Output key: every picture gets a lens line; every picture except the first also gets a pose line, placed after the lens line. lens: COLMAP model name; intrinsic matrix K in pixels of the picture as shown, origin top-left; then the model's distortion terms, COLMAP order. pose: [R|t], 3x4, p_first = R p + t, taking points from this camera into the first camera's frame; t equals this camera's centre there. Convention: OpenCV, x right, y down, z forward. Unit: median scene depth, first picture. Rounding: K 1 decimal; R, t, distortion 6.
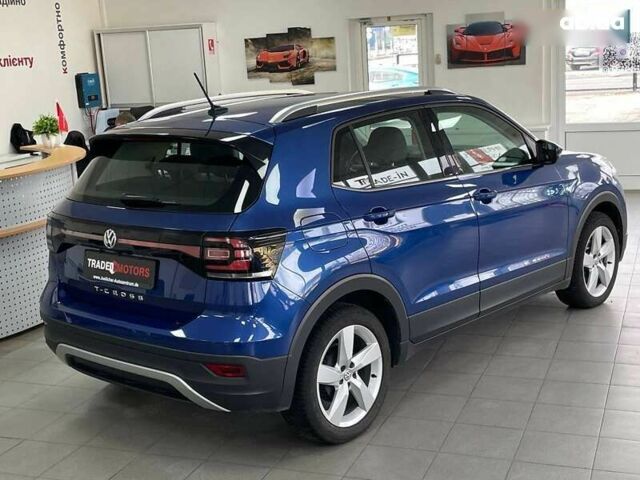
lens RADIAL K [[919.1, 0, 333.2], [0, 919.1, 235.4], [0, 0, 1]] dist [0.091959, 0.000000]
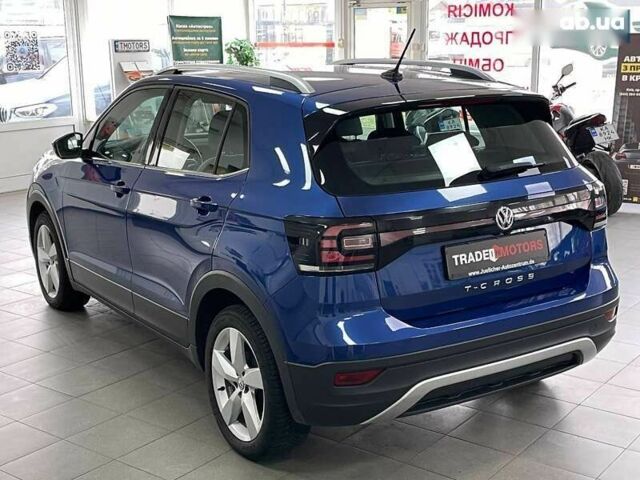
lens RADIAL K [[919.1, 0, 312.5], [0, 919.1, 254.3], [0, 0, 1]] dist [0.091959, 0.000000]
pose [[0.282929, -0.174676, 0.943101, -1.046470], [0.188017, 0.974300, 0.124050, -0.097545], [-0.940532, 0.142222, 0.308500, 0.867484]]
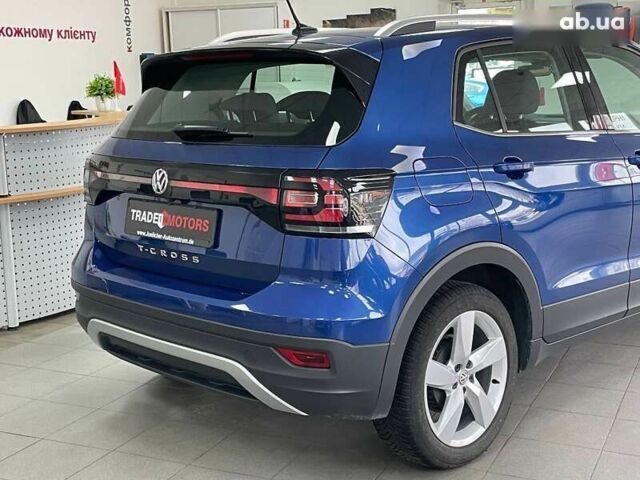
lens RADIAL K [[919.1, 0, 333.9], [0, 919.1, 238.1], [0, 0, 1]] dist [0.091959, 0.000000]
pose [[0.997041, 0.043378, -0.063464, -0.045202], [-0.044748, 0.998792, -0.020320, 0.057119], [0.062506, 0.023100, 0.997777, 0.236527]]
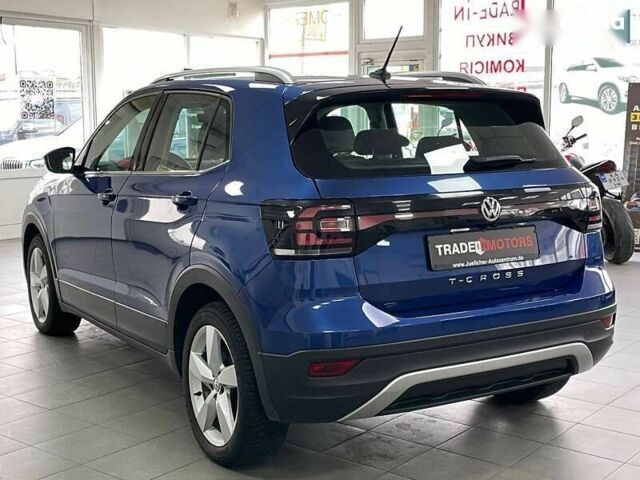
lens RADIAL K [[919.1, 0, 319.5], [0, 919.1, 246.7], [0, 0, 1]] dist [0.091959, 0.000000]
pose [[0.303157, -0.076958, 0.949828, -1.016356], [0.174807, 0.984311, 0.023959, -0.009105], [-0.936770, 0.158773, 0.311854, 0.851828]]
